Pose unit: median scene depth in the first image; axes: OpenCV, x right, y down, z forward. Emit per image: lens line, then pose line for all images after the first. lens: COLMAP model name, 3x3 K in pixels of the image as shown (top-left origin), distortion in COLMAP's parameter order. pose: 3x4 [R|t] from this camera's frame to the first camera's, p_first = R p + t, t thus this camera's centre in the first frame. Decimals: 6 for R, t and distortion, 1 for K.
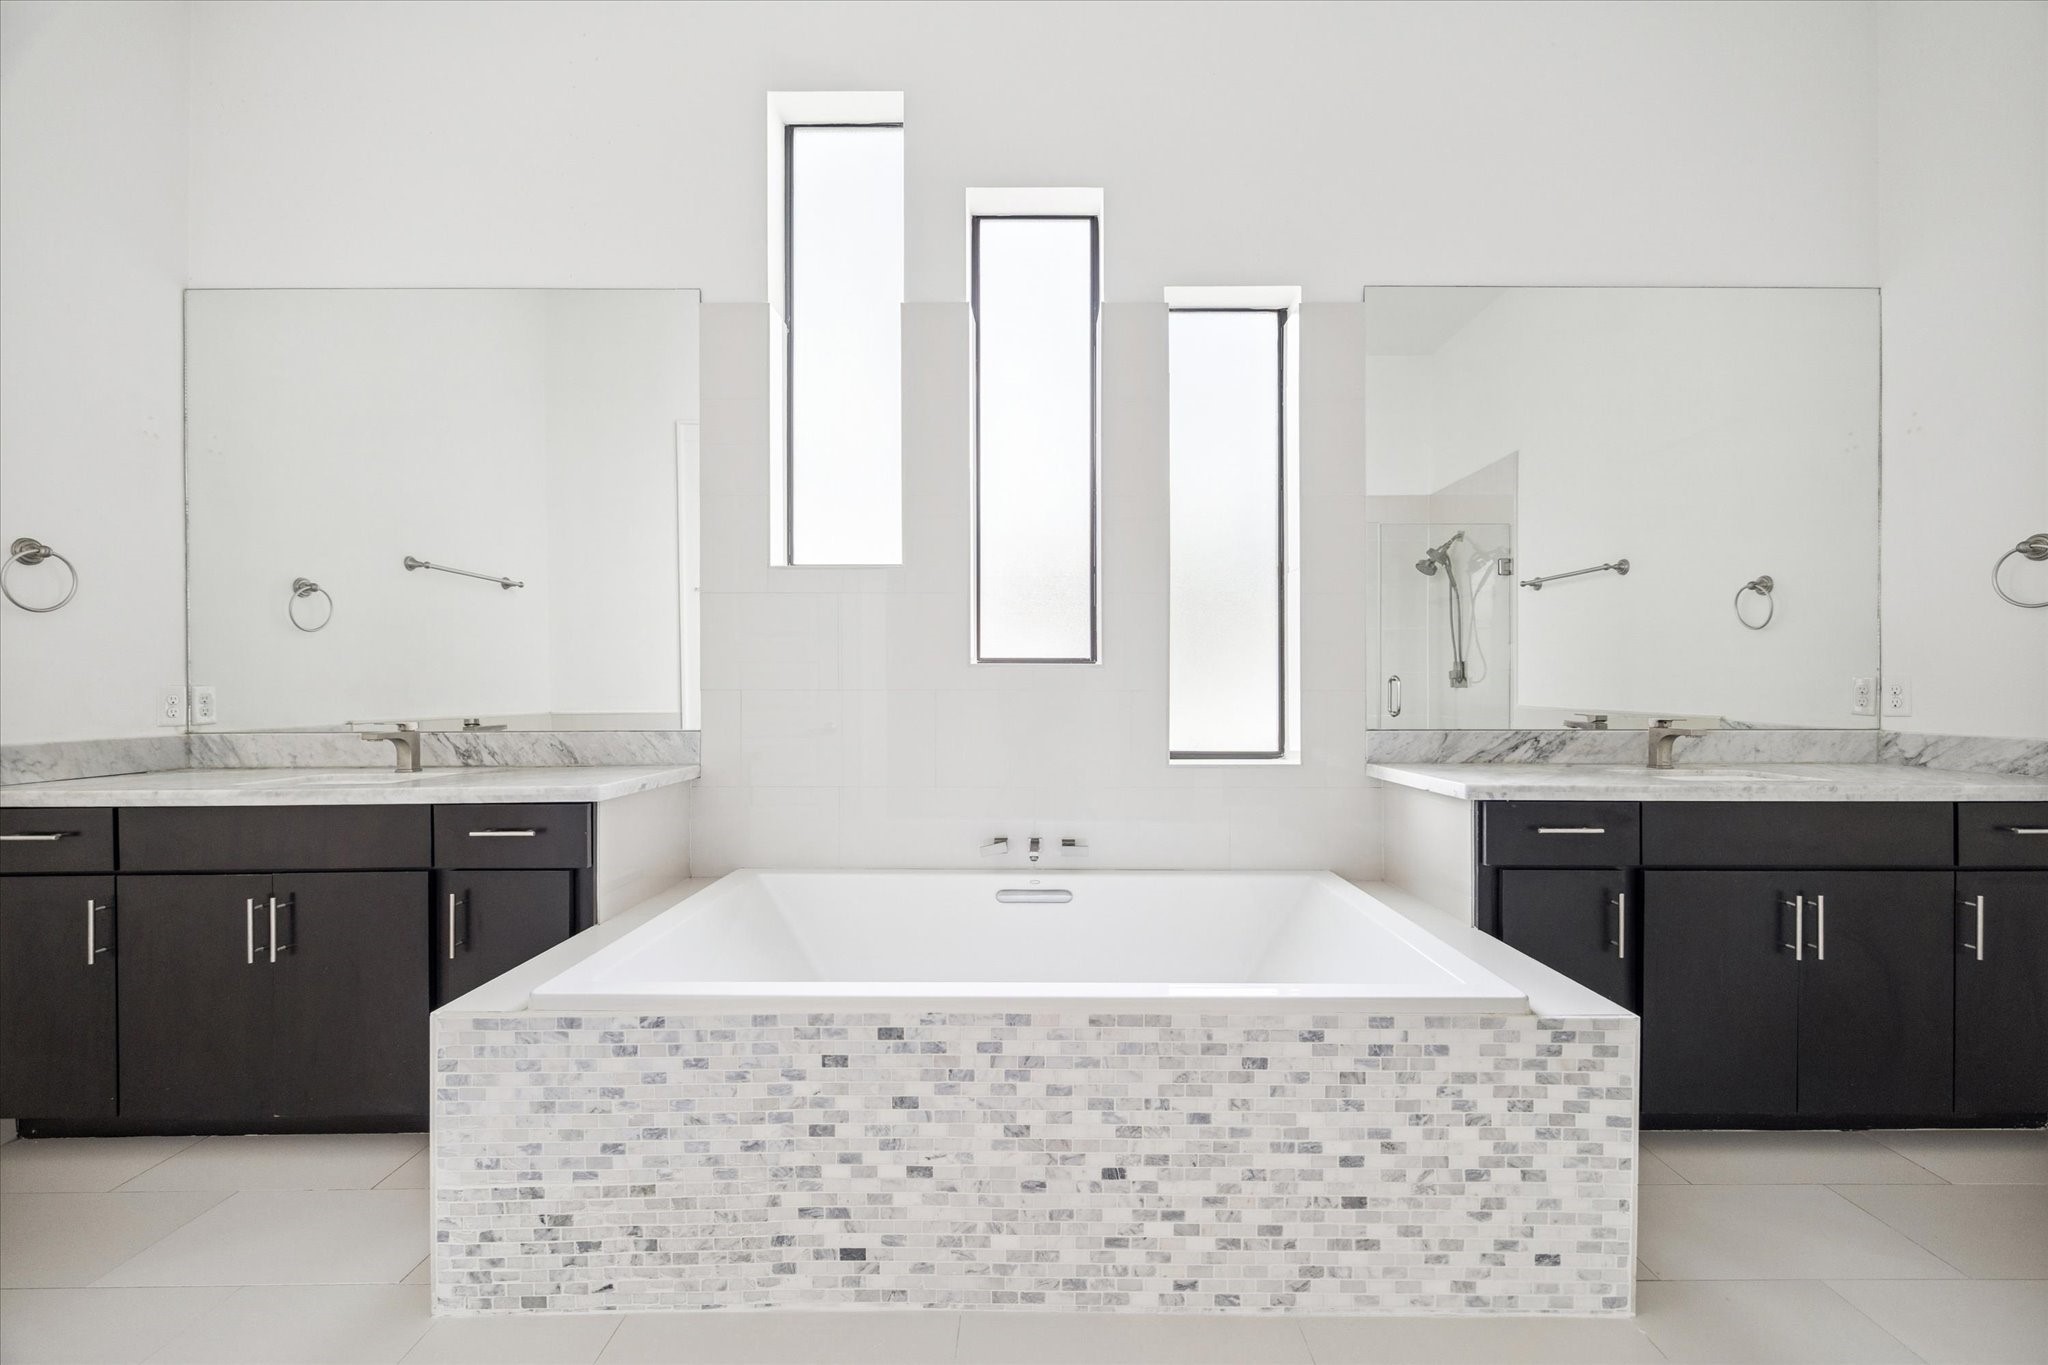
lens RADIAL K [[879.4, 0, 1021.4], [0, 879.4, 691.5], [0, 0, 1]] dist [0.002915, -0.001912]
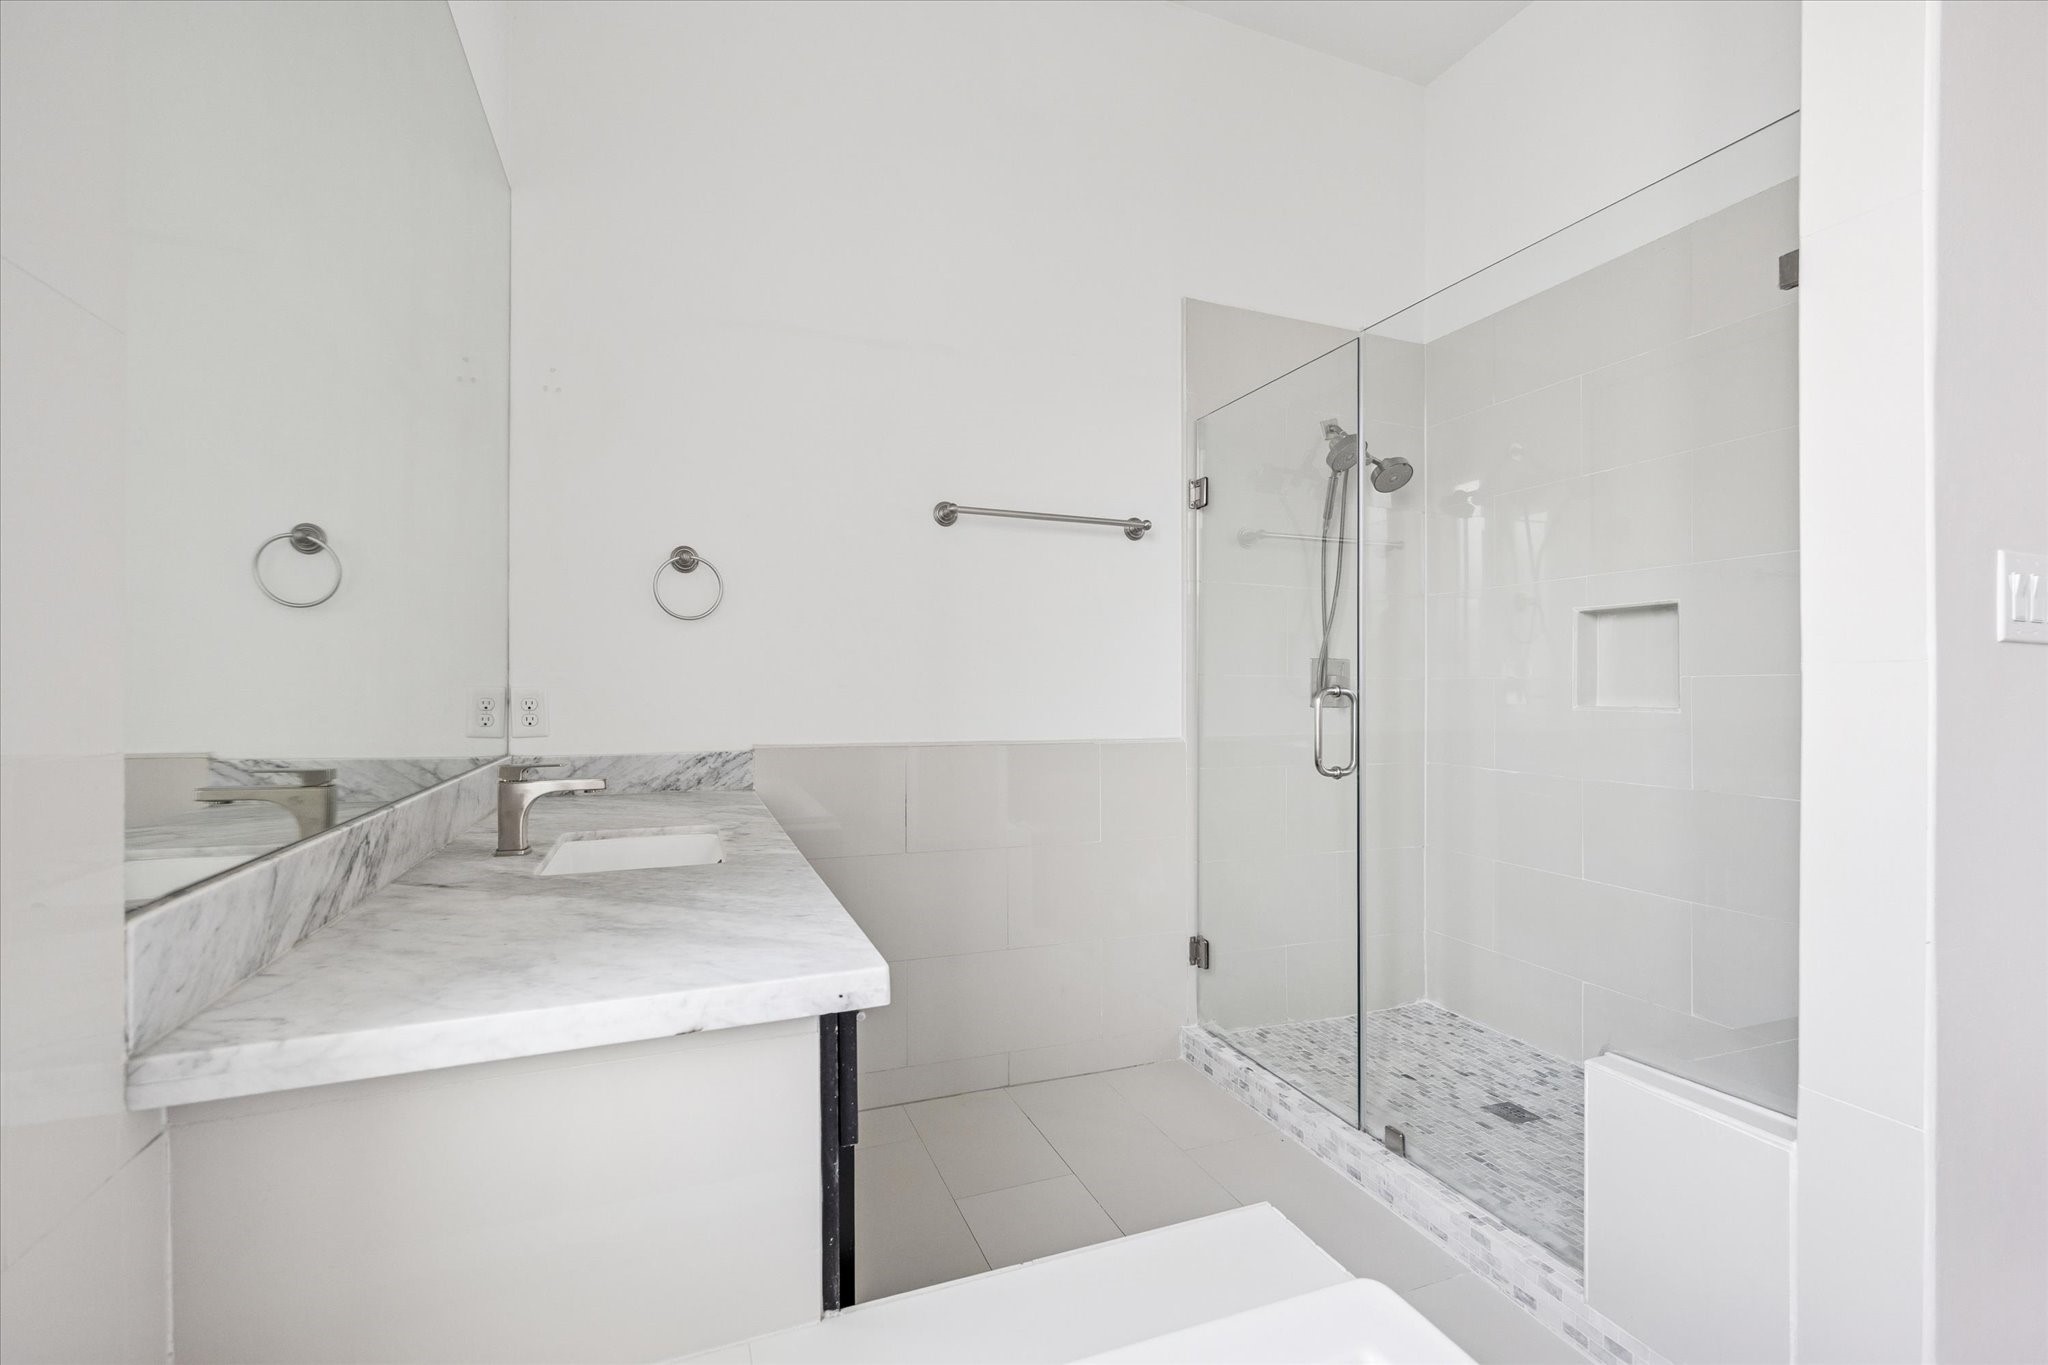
lens RADIAL K [[879.4, 0, 1019.3], [0, 879.4, 682.0], [0, 0, 1]] dist [0.002915, -0.001912]
pose [[-0.351014, 0.000600, 0.936370, 0.086992], [-0.001059, 0.999999, -0.001038, -0.021379], [-0.936370, -0.001356, -0.351013, 0.870430]]
